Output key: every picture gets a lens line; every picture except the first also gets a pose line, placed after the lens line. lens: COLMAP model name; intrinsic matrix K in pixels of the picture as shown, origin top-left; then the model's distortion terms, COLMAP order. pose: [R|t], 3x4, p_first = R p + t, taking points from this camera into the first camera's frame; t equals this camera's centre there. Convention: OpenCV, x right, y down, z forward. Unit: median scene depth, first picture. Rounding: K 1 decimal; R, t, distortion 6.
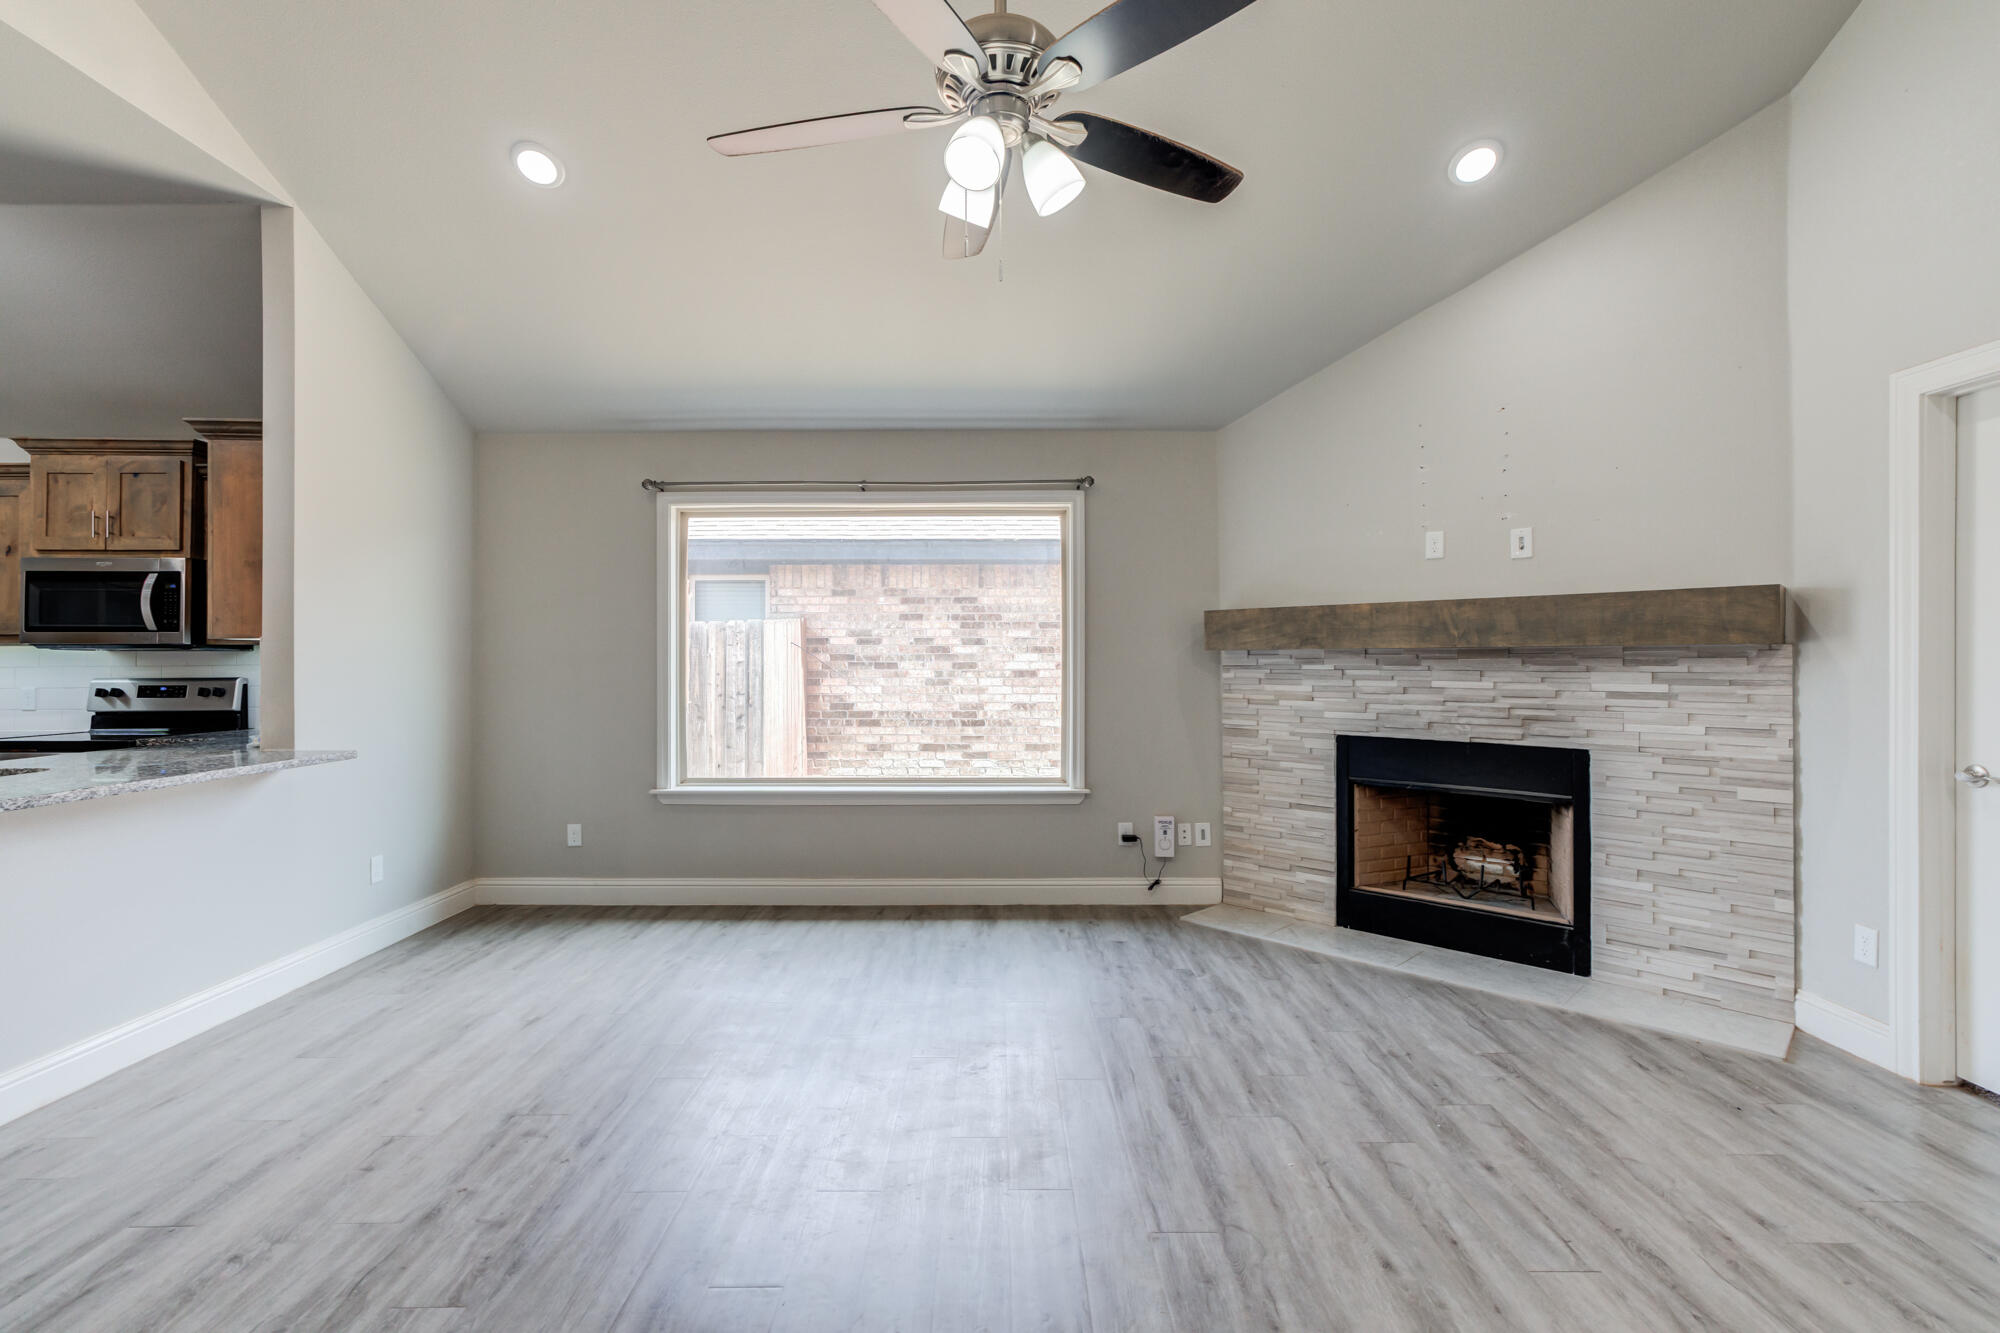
lens RADIAL K [[906.8, 0, 994.4], [0, 906.8, 654.8], [0, 0, 1]] dist [-0.019346, 0.013974]
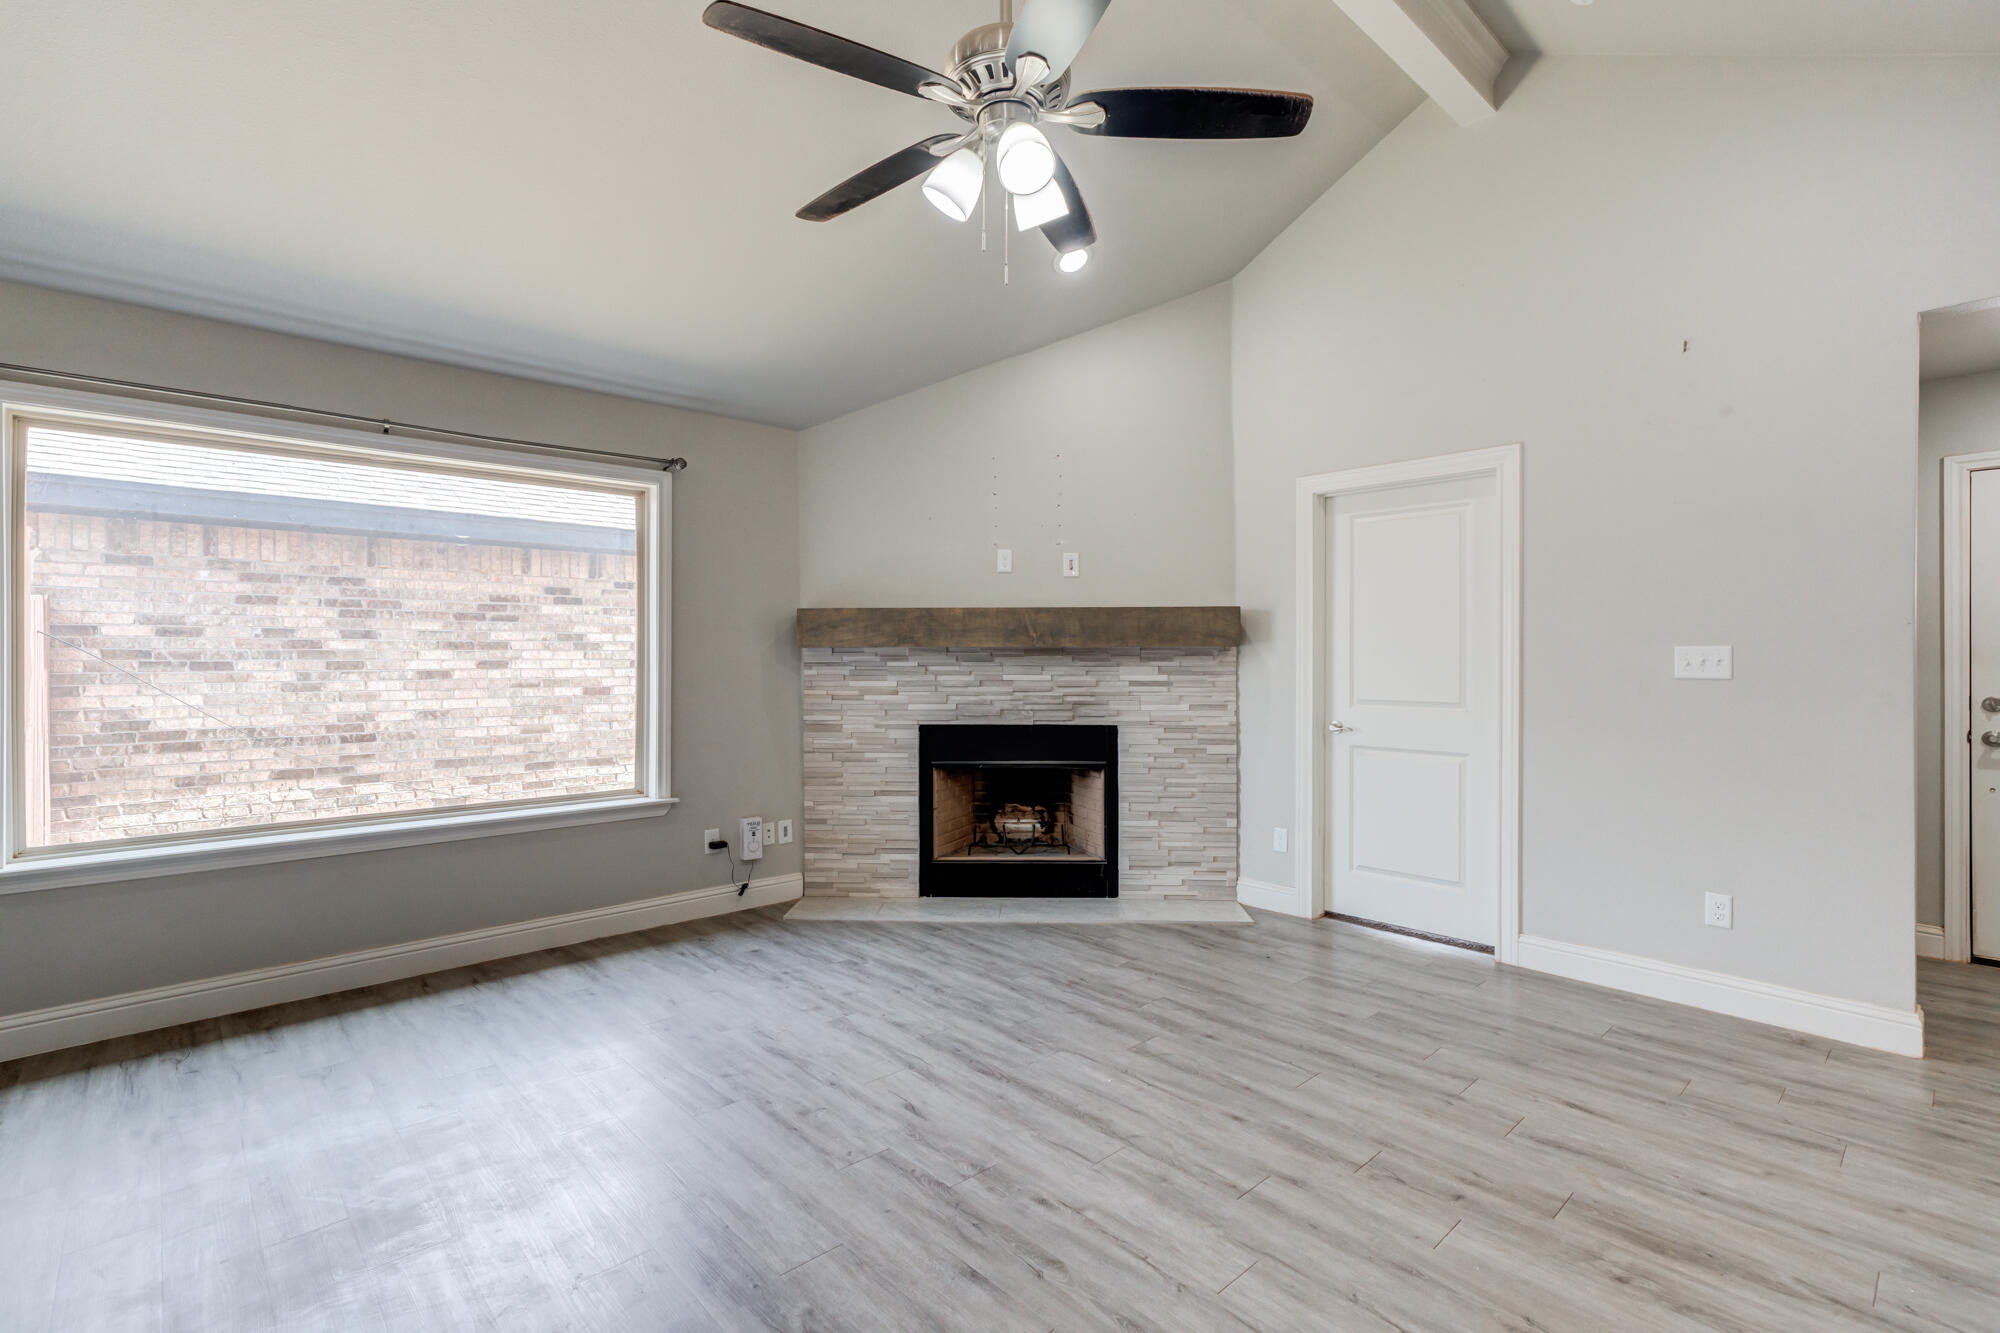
lens RADIAL K [[906.8, 0, 994.4], [0, 906.8, 654.8], [0, 0, 1]] dist [-0.019346, 0.013974]
pose [[0.741744, 0.002640, 0.670678, -0.285304], [-0.003393, 0.999994, -0.000184, 0.002322], [-0.670674, -0.002139, 0.741749, 0.107695]]
